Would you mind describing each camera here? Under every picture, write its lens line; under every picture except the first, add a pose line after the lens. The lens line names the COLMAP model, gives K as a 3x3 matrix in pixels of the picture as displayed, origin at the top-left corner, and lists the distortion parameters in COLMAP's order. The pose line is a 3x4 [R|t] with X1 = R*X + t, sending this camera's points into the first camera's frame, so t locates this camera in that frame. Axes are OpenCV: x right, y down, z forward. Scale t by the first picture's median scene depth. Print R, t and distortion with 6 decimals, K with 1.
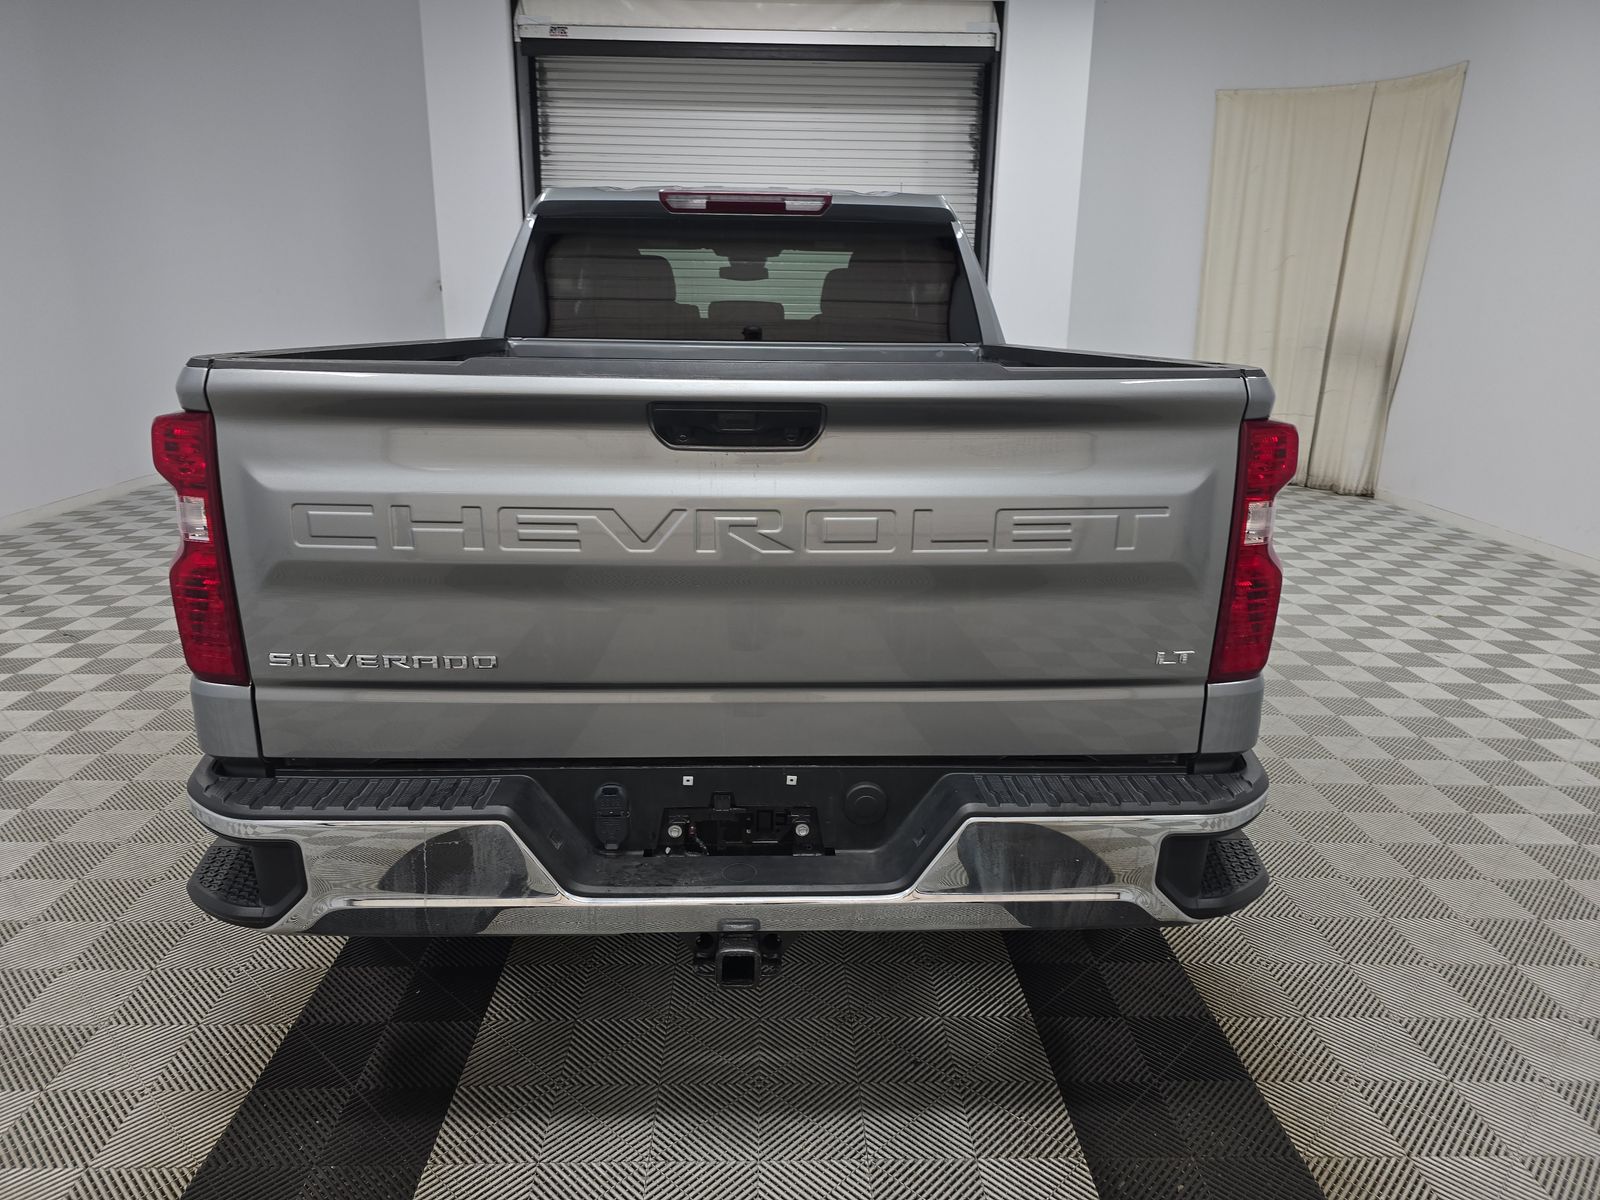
lens RADIAL K [[1075.9, 0, 783.2], [0, 1075.9, 601.5], [0, 0, 1]] dist [0.031180, -0.010202]
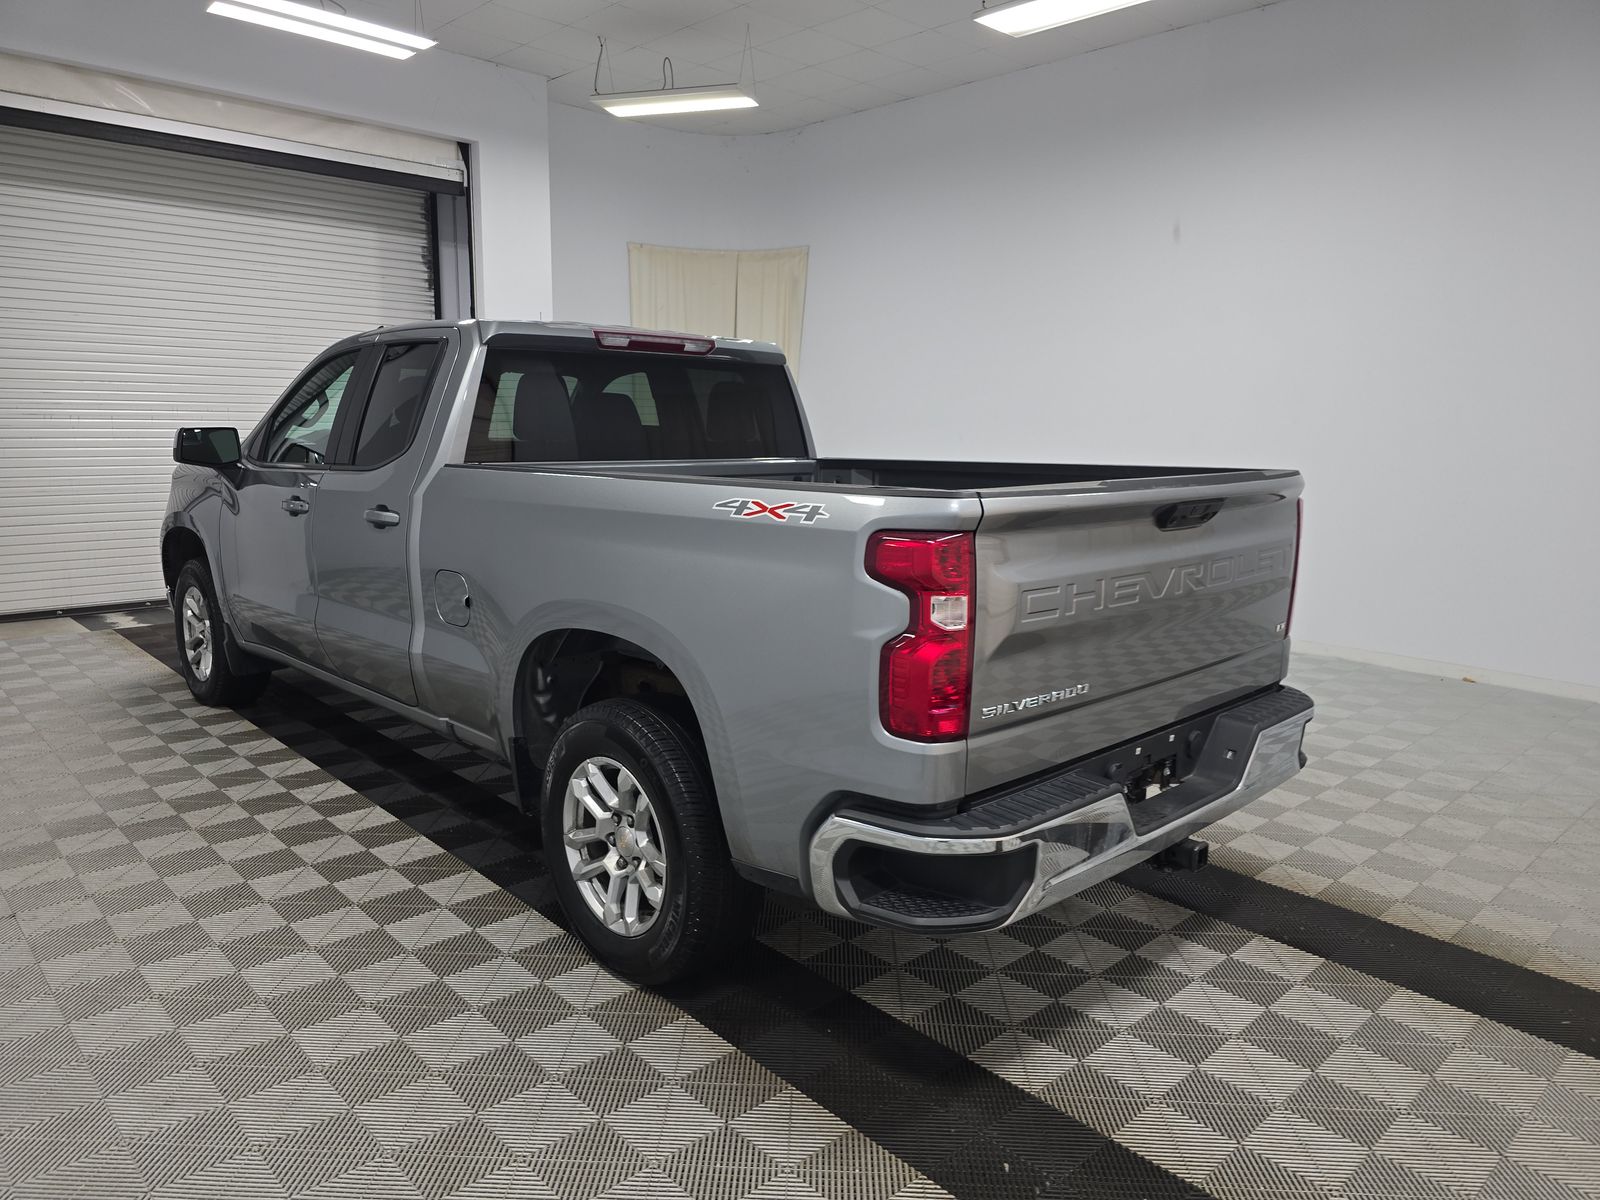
lens RADIAL K [[1075.9, 0, 801.5], [0, 1075.9, 594.2], [0, 0, 1]] dist [0.031180, -0.010202]
pose [[0.754159, -0.108039, 0.647744, -0.305366], [0.170006, 0.984868, -0.033666, -0.017129], [-0.634305, 0.135510, 0.761114, 0.026456]]
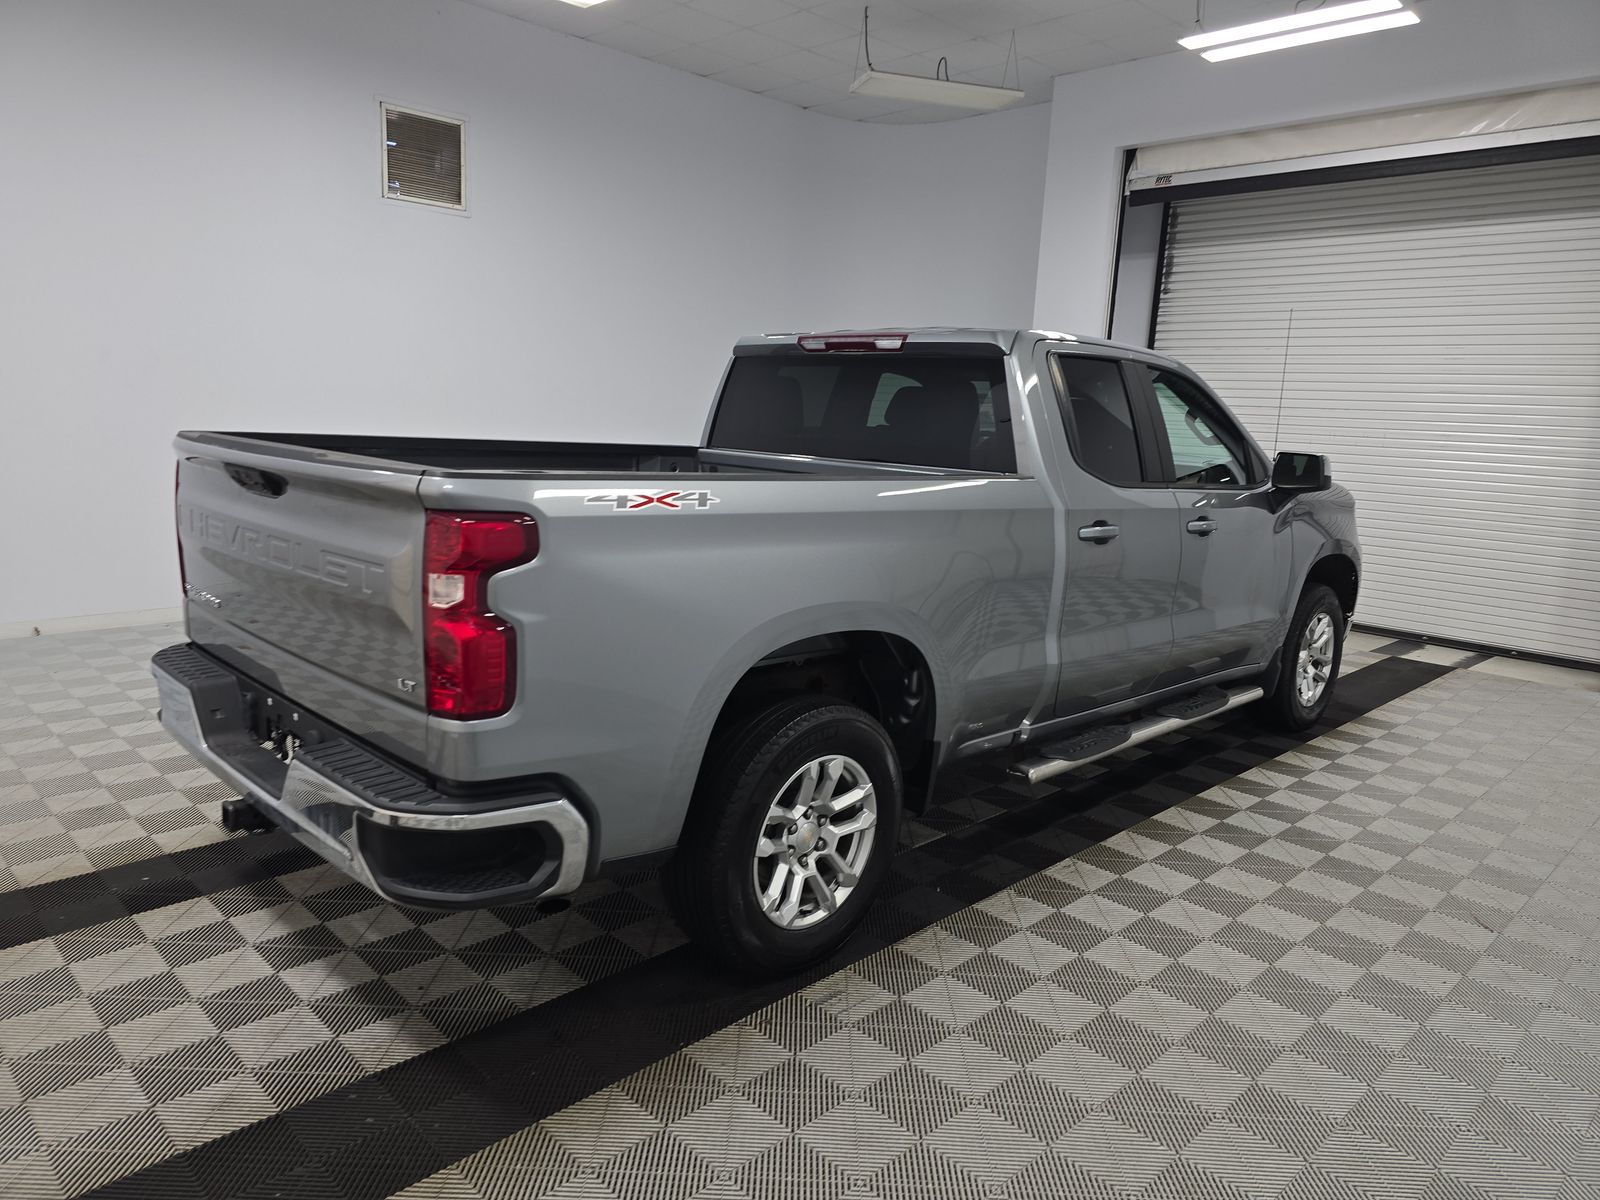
lens RADIAL K [[1075.9, 0, 800.0], [0, 1075.9, 609.5], [0, 0, 1]] dist [0.031180, -0.010202]
pose [[0.674855, 0.158894, -0.720641, 0.356969], [-0.234199, 0.972176, -0.004964, -0.031454], [0.699801, 0.172123, 0.693291, 0.090980]]
